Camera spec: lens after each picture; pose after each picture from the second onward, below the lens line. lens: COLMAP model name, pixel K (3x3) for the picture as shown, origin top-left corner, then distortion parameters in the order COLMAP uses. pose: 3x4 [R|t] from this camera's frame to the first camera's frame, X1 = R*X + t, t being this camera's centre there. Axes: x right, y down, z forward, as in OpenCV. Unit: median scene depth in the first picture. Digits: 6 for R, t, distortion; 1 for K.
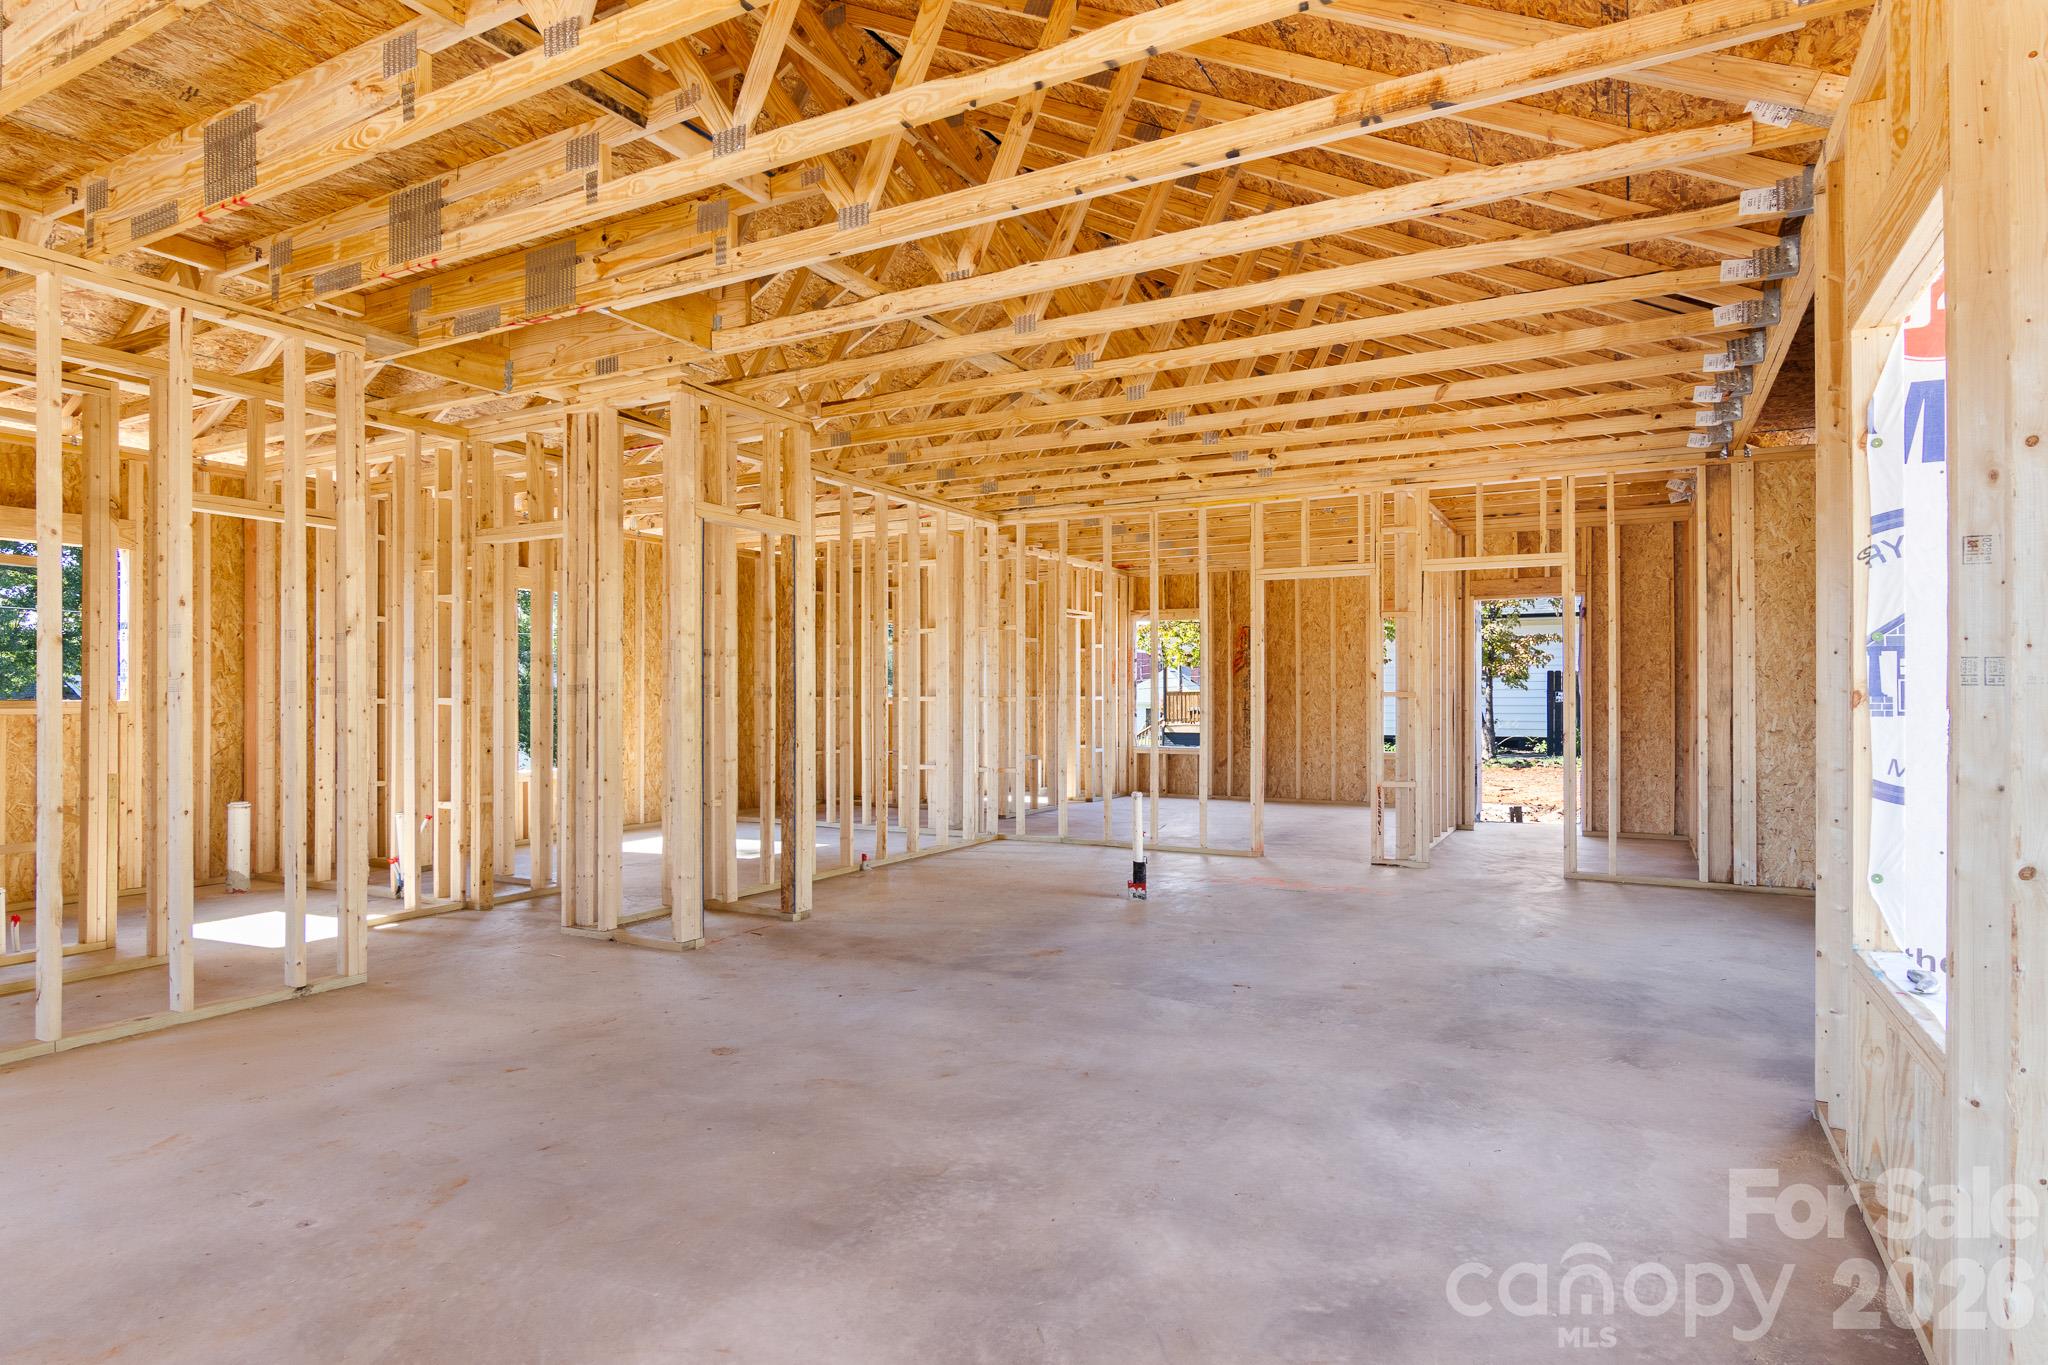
lens RADIAL K [[1101.4, 0, 1022.9], [0, 1101.4, 686.4], [0, 0, 1]] dist [-0.002059, -0.000591]
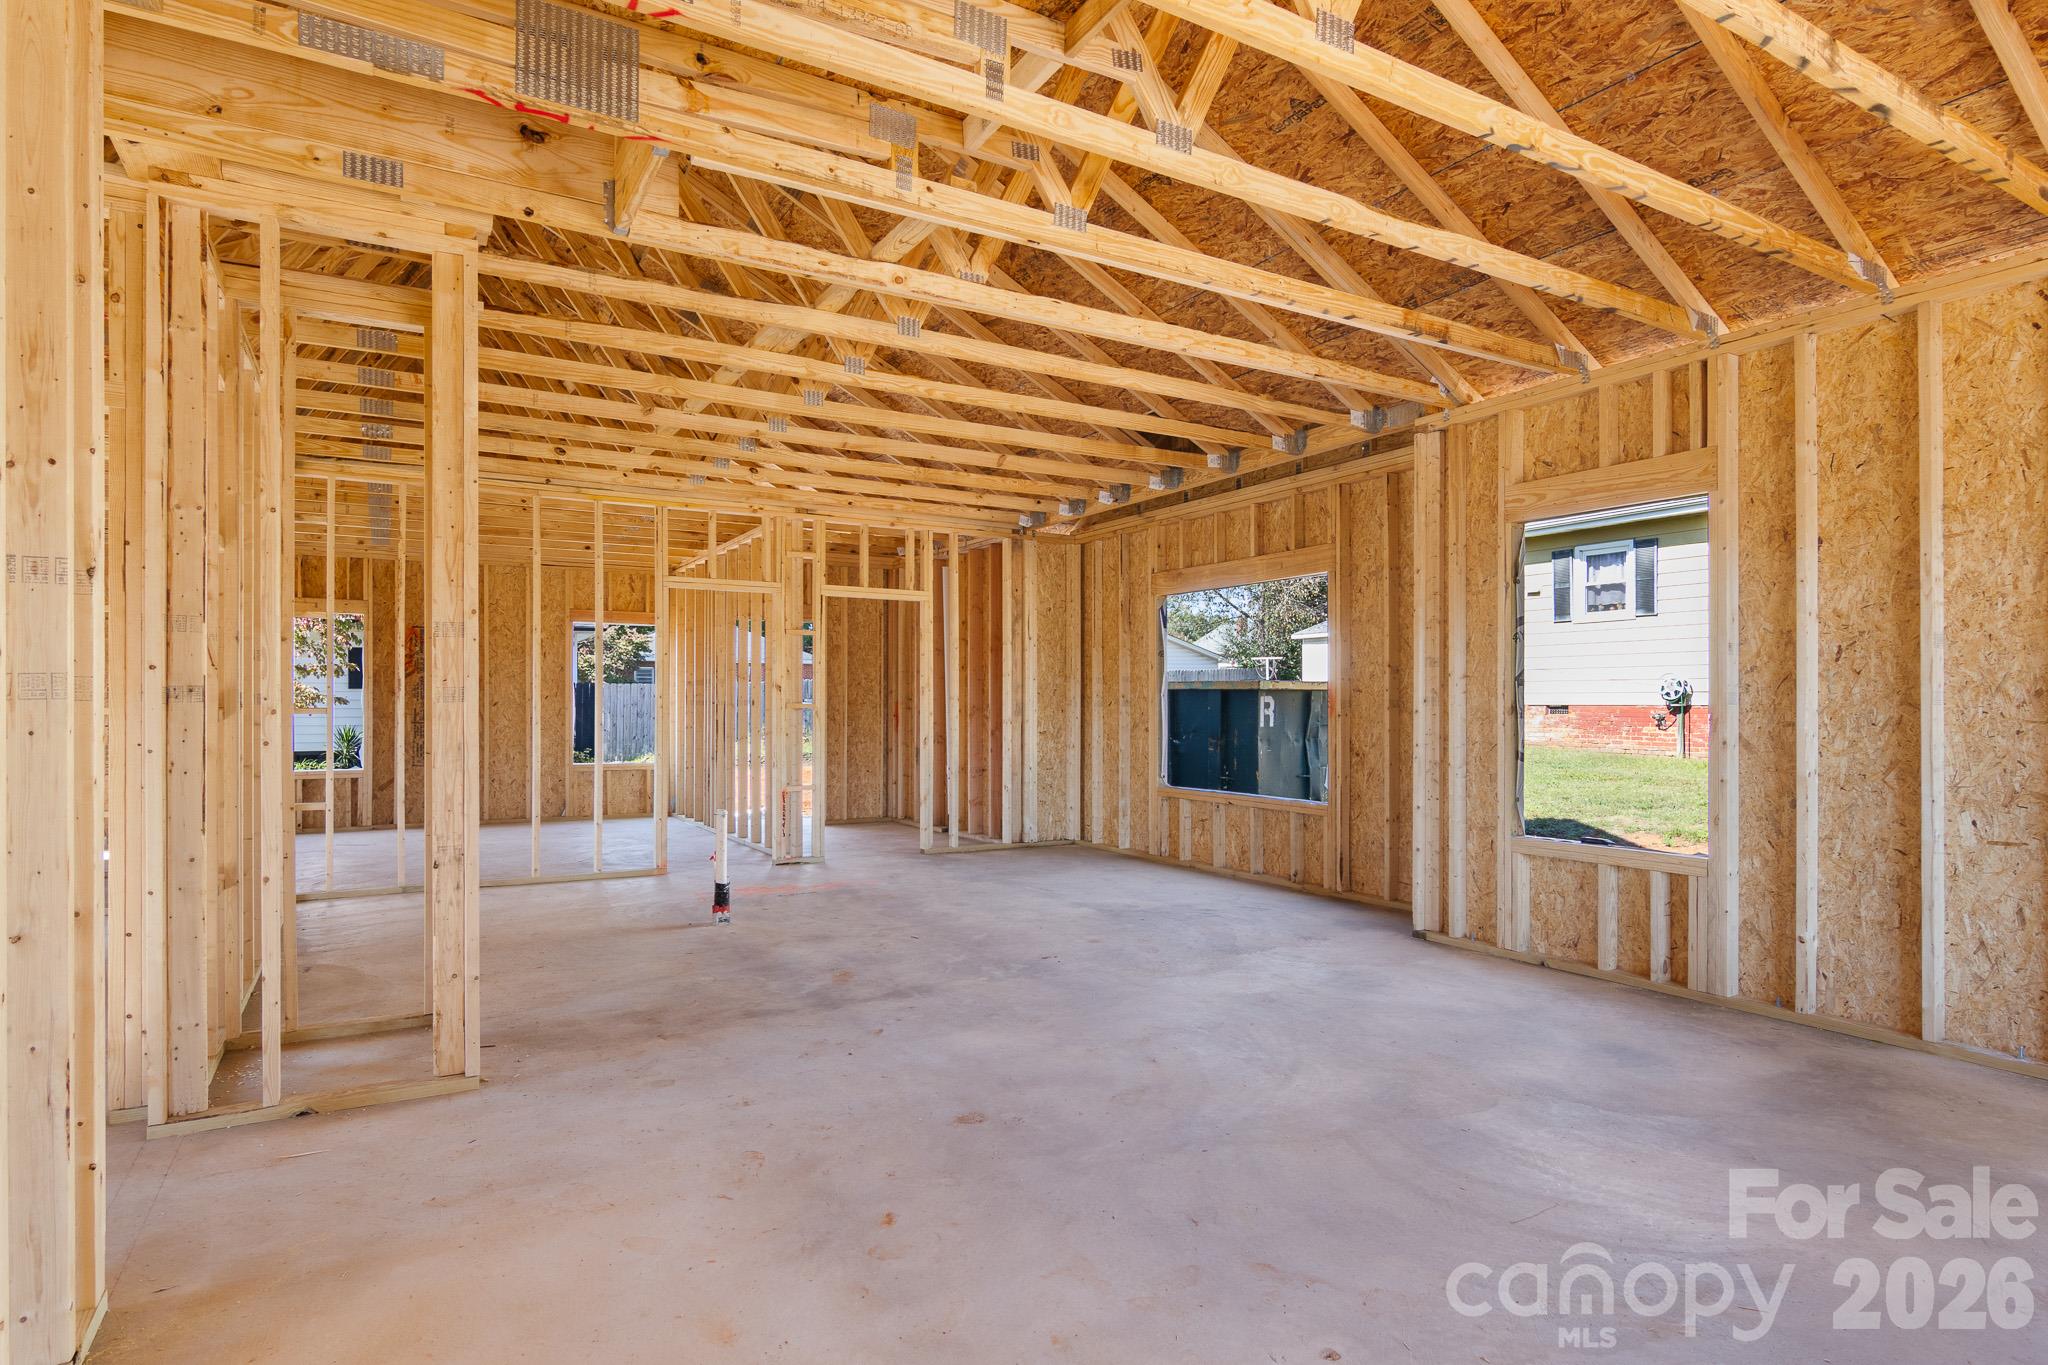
lens RADIAL K [[1101.4, 0, 1010.2], [0, 1101.4, 697.5], [0, 0, 1]] dist [-0.002059, -0.000591]
pose [[0.522710, 0.008202, 0.852471, -0.368198], [-0.008801, 0.999952, -0.004224, 0.001432], [-0.852465, -0.005295, 0.522757, 0.193720]]
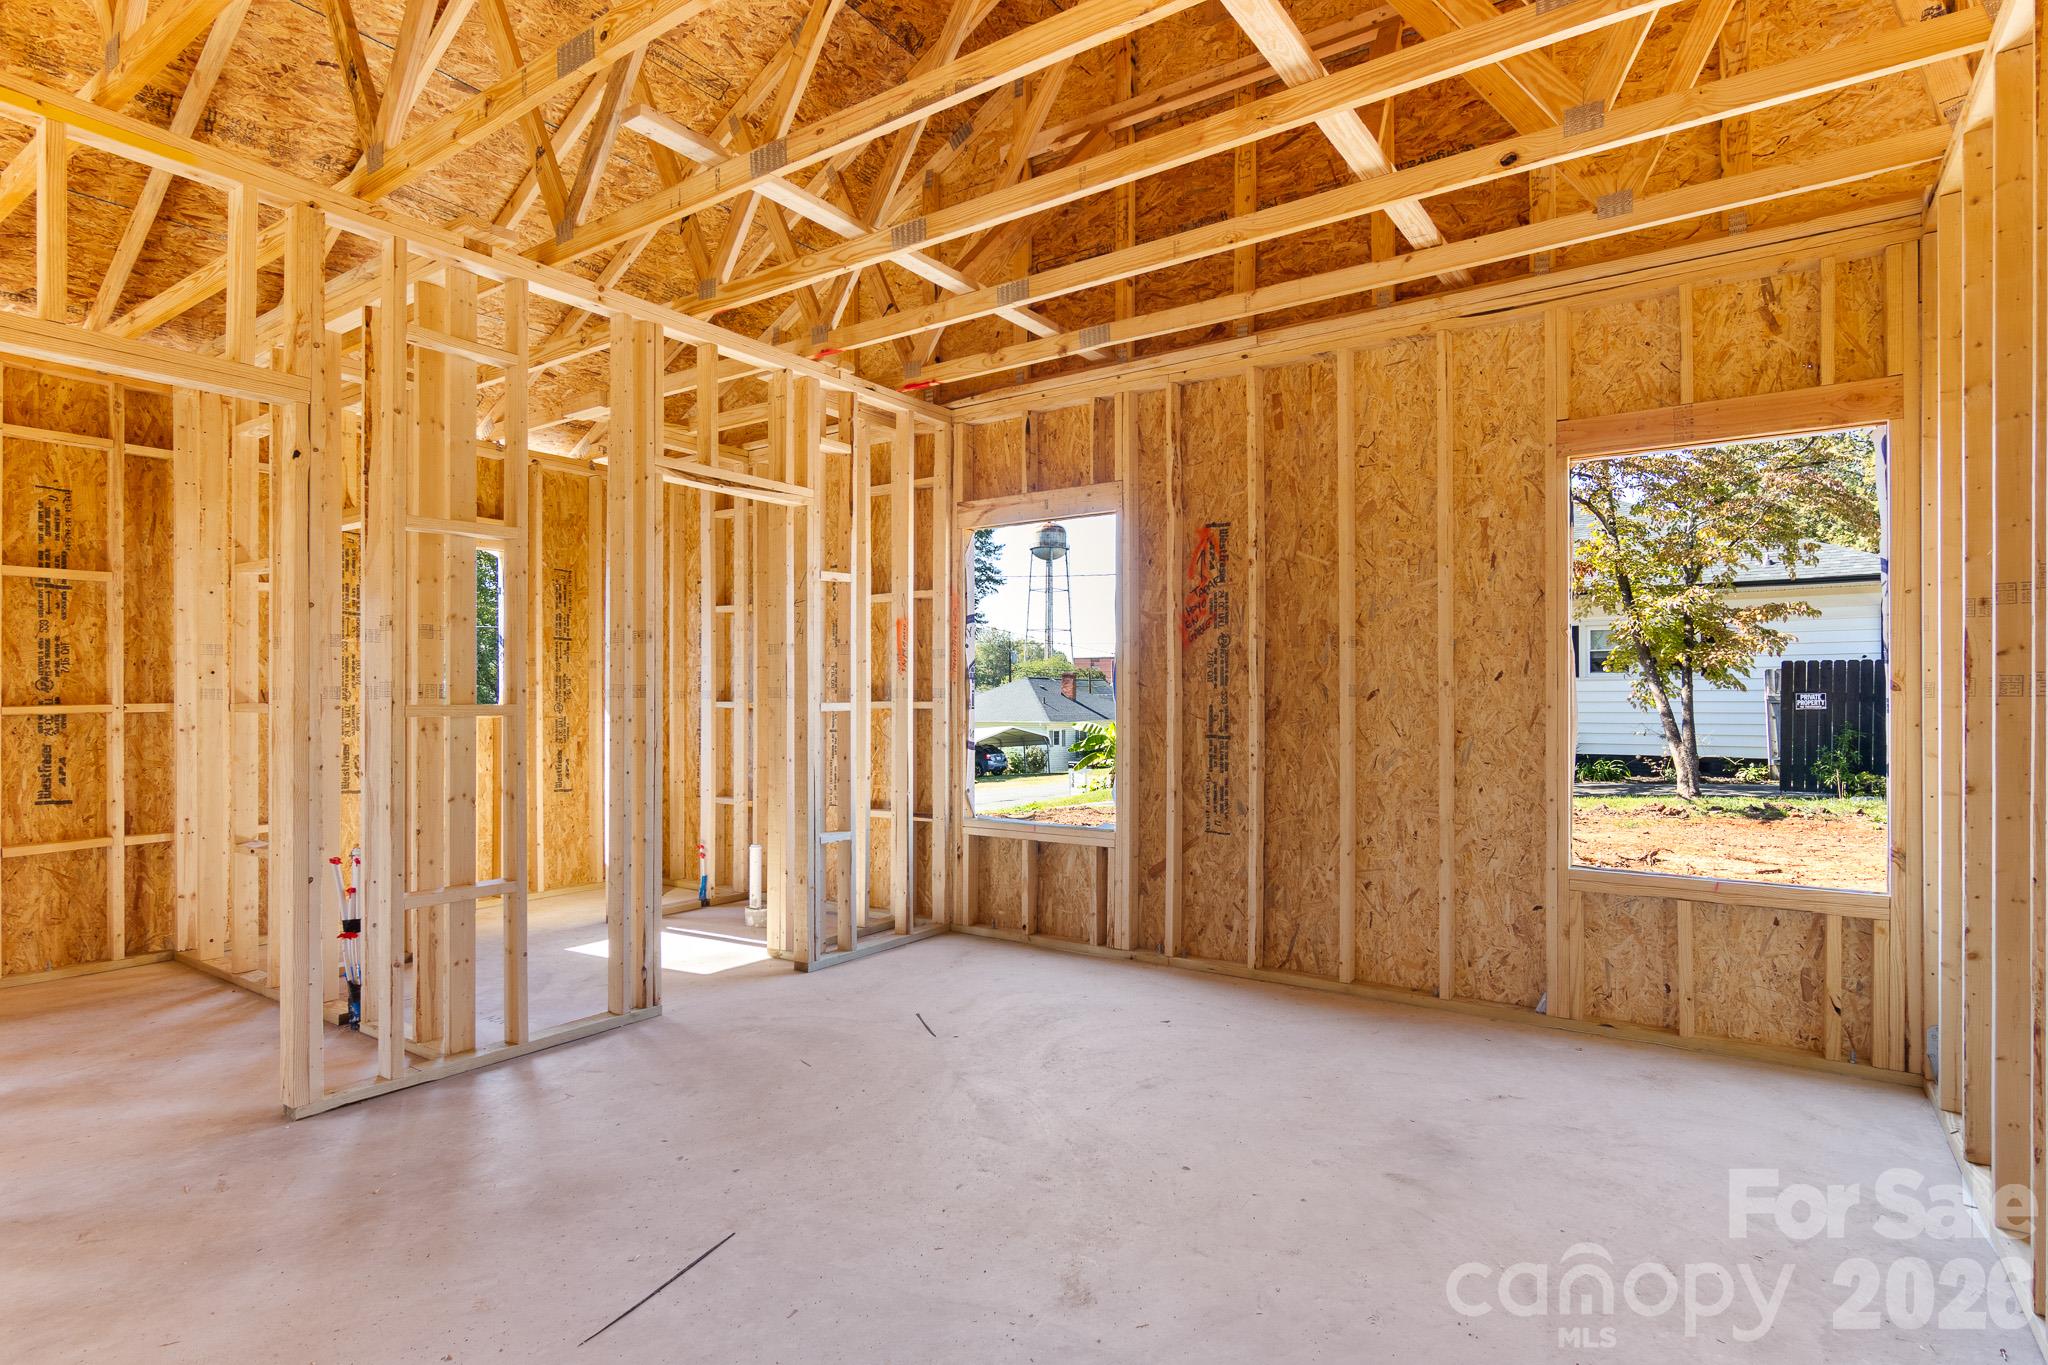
lens RADIAL K [[1059.4, 0, 1015.6], [0, 1059.4, 691.9], [0, 0, 1]] dist [-0.014757, -0.000098]
pose [[0.994235, 0.000165, -0.107219, 0.220219], [0.000067, 0.999998, 0.002166, 0.005880], [0.107219, -0.002161, 0.994233, 0.788376]]
